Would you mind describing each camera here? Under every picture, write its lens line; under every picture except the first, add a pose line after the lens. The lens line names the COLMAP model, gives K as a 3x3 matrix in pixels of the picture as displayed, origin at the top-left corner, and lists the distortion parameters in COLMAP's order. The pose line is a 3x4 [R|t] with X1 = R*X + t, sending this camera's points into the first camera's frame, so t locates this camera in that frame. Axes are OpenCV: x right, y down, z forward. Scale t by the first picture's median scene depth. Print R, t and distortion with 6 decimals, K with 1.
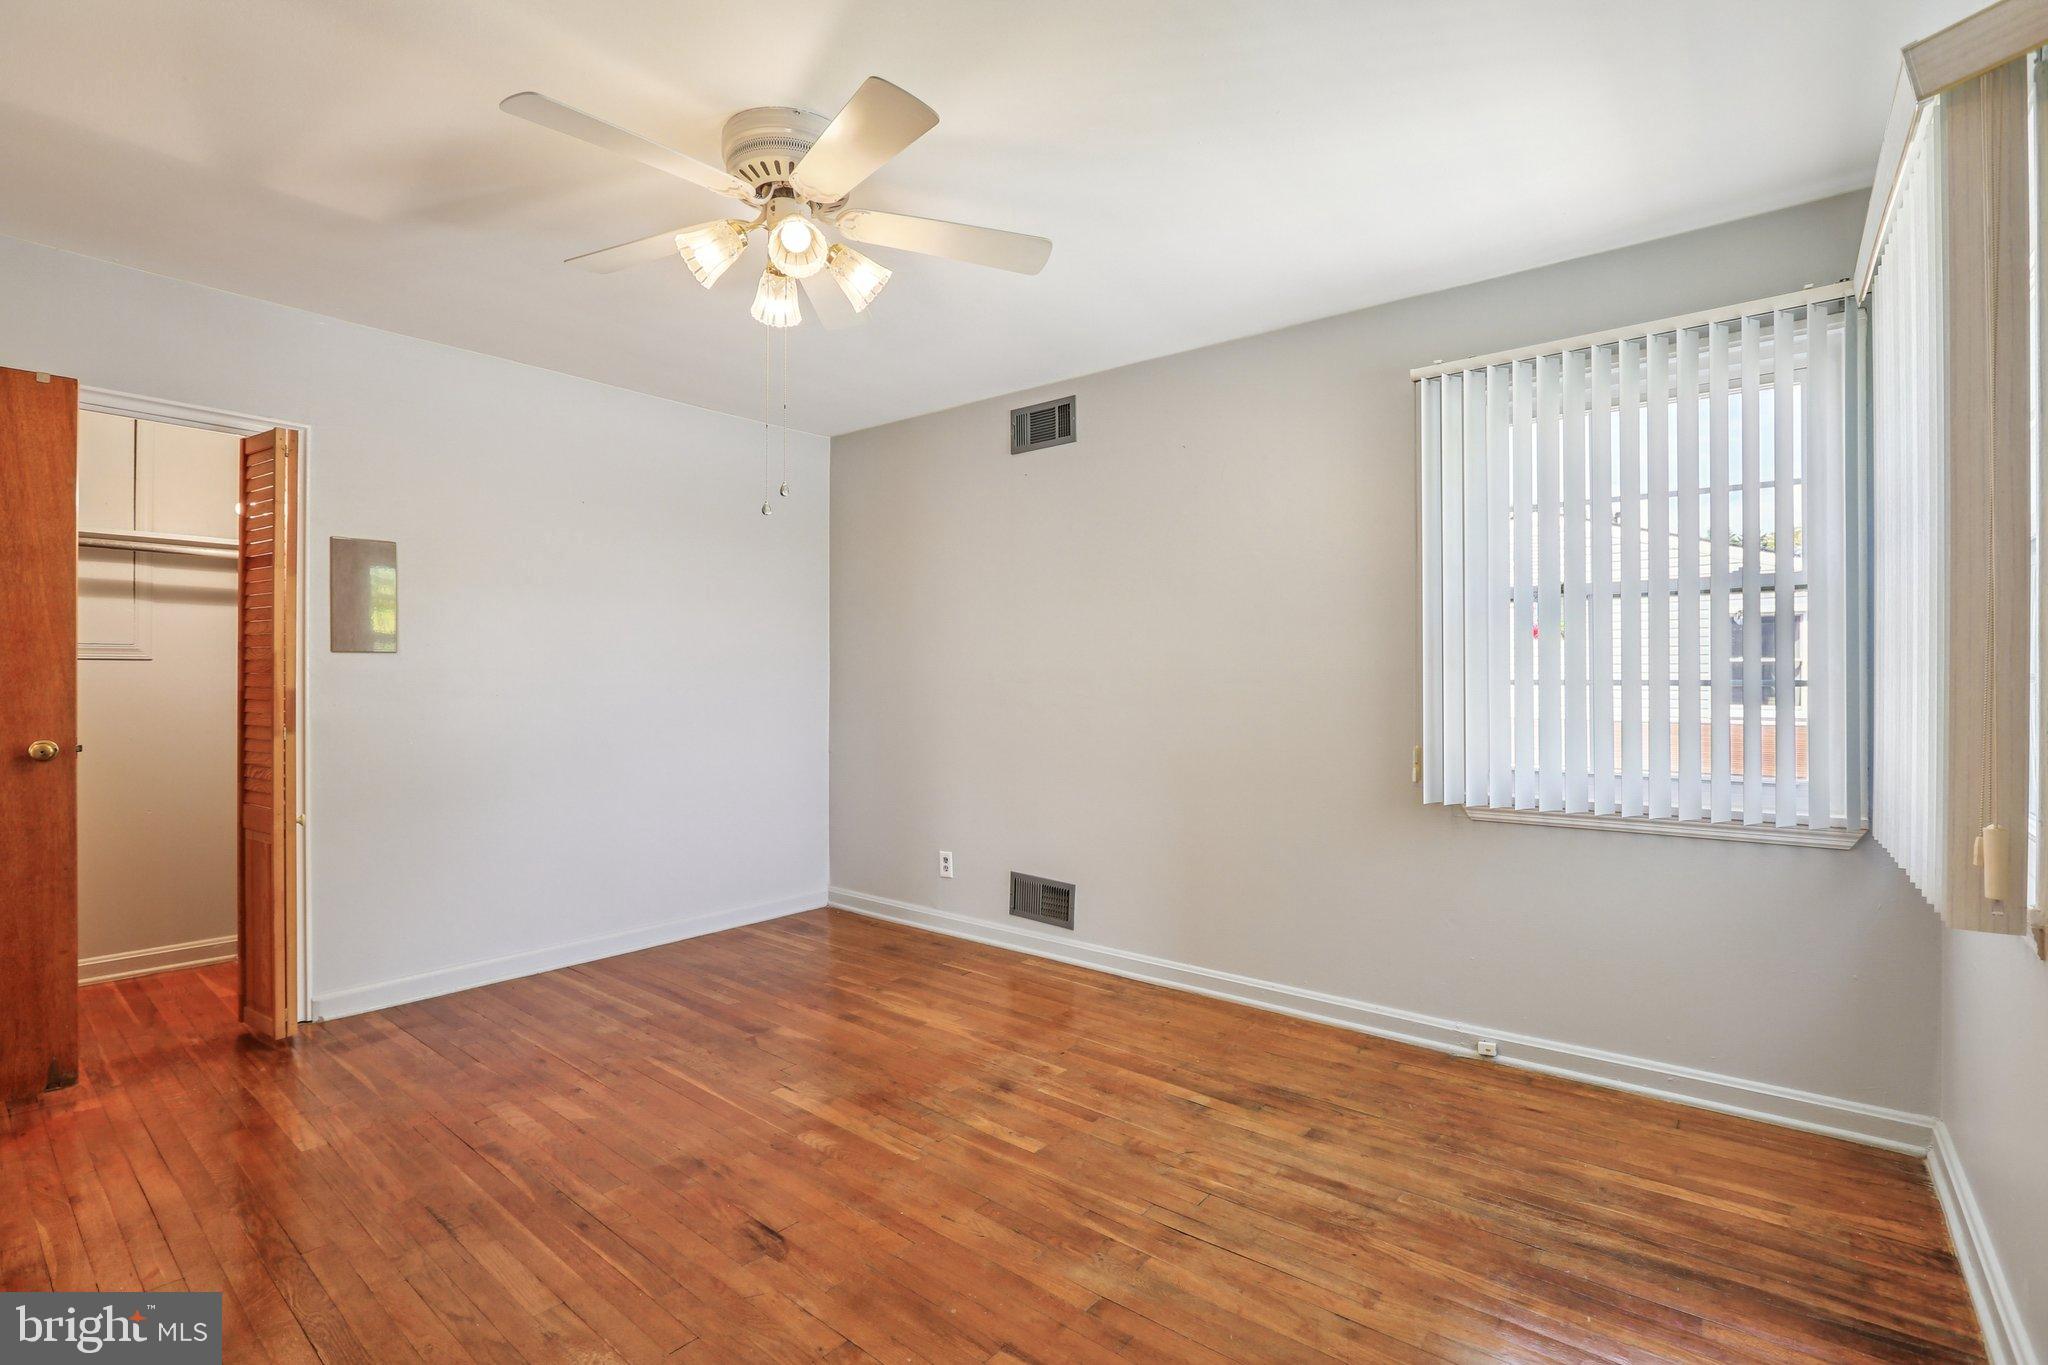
lens RADIAL K [[937.1, 0, 1006.6], [0, 937.1, 688.7], [0, 0, 1]] dist [-0.029101, 0.005214]
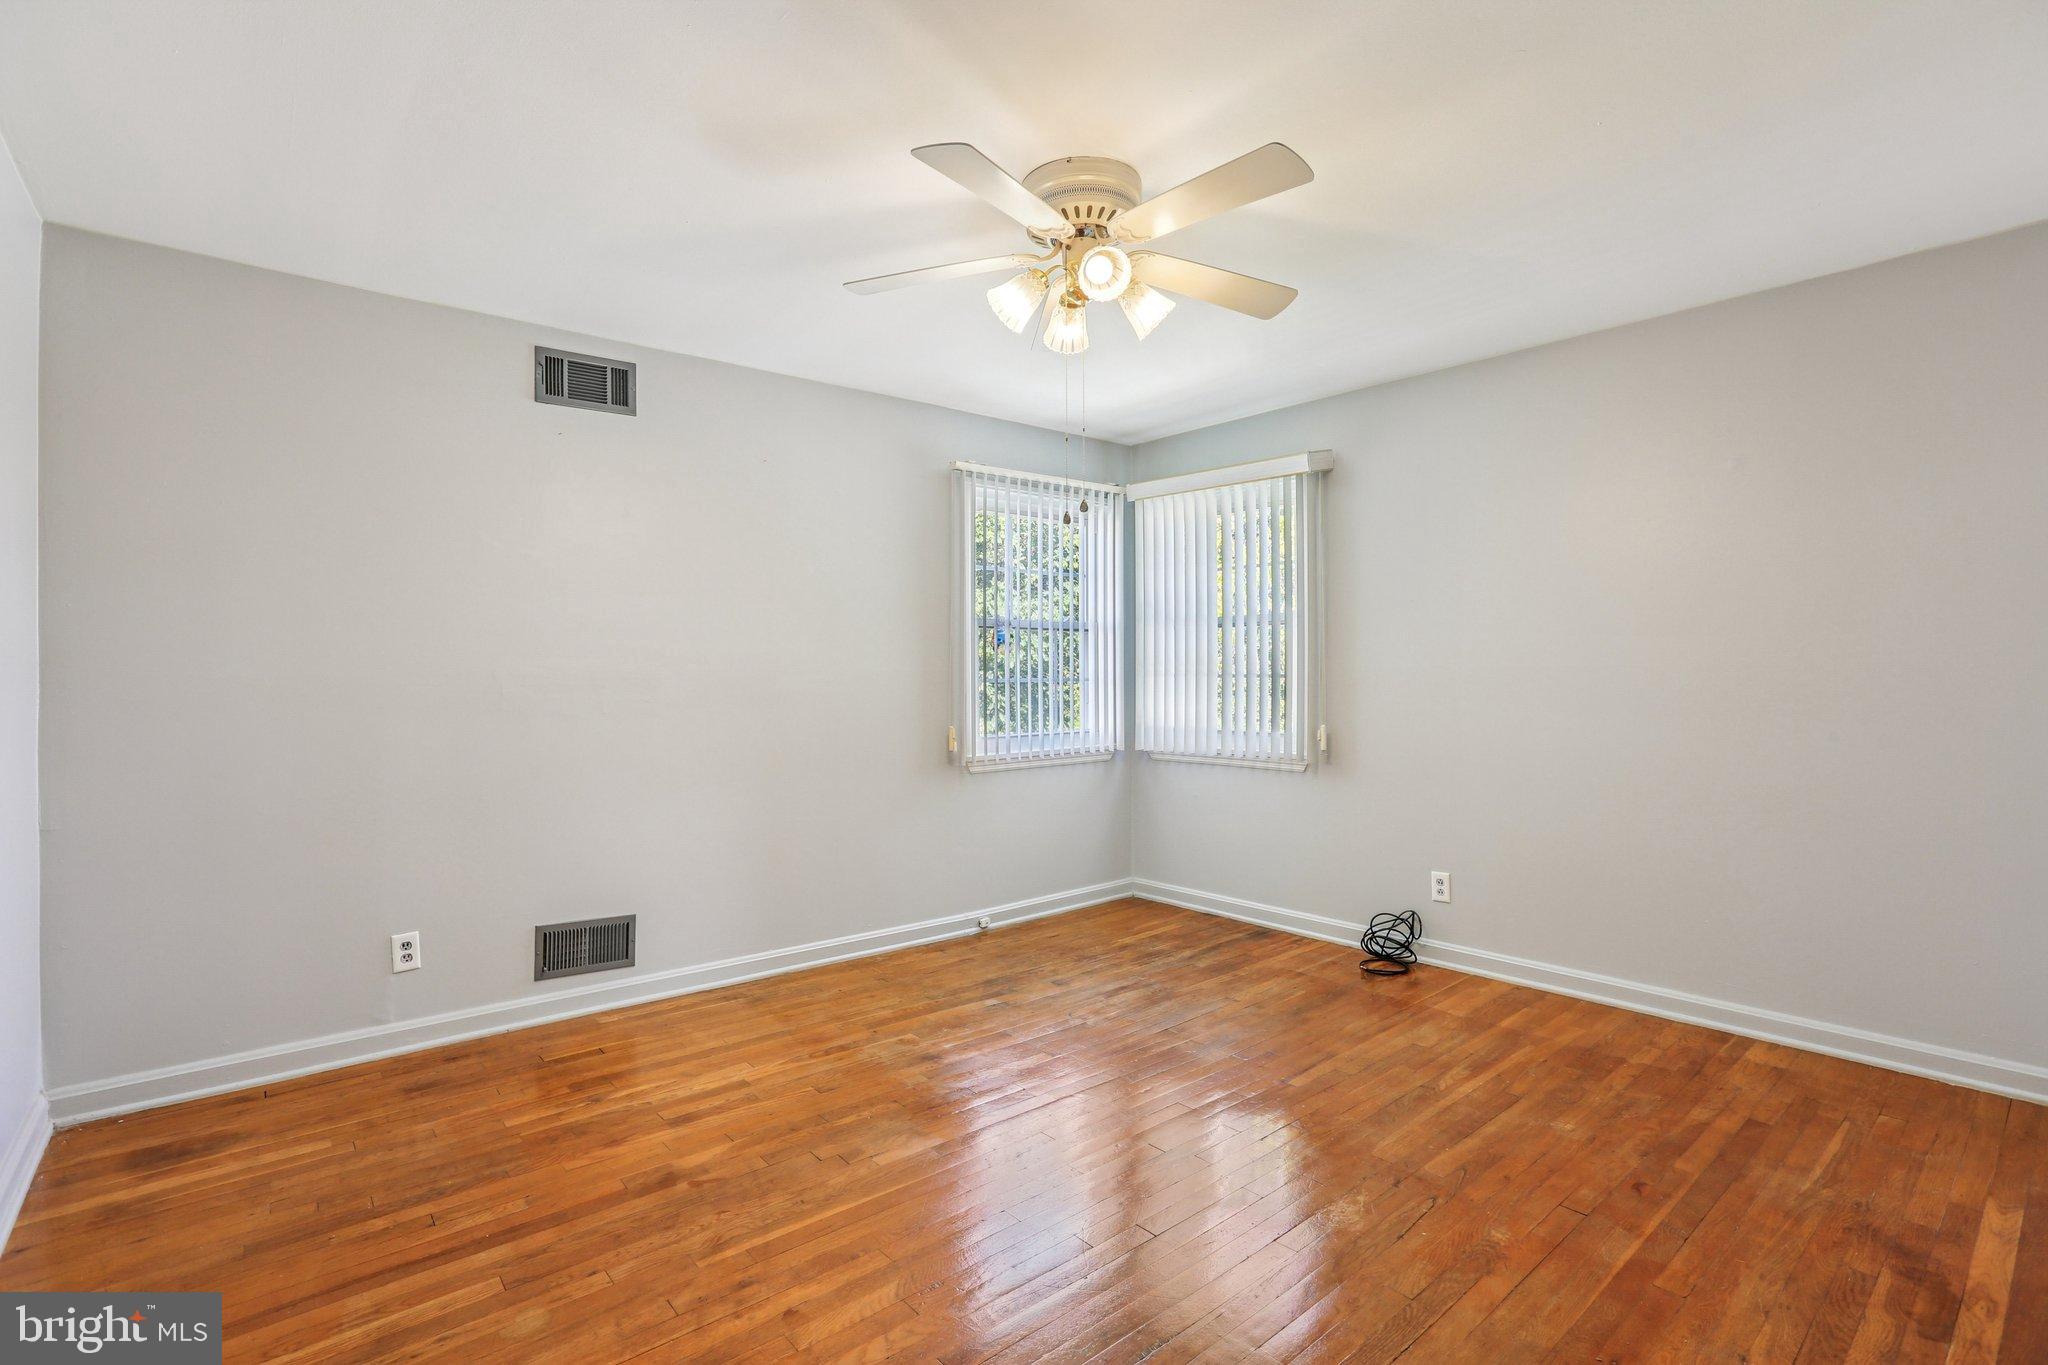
lens RADIAL K [[937.1, 0, 1011.1], [0, 937.1, 672.5], [0, 0, 1]] dist [-0.029101, 0.005214]
pose [[0.179628, 0.007709, 0.983704, -0.926448], [0.008034, 0.999924, -0.009303, -0.011138], [-0.983702, 0.009575, 0.179553, 0.619484]]
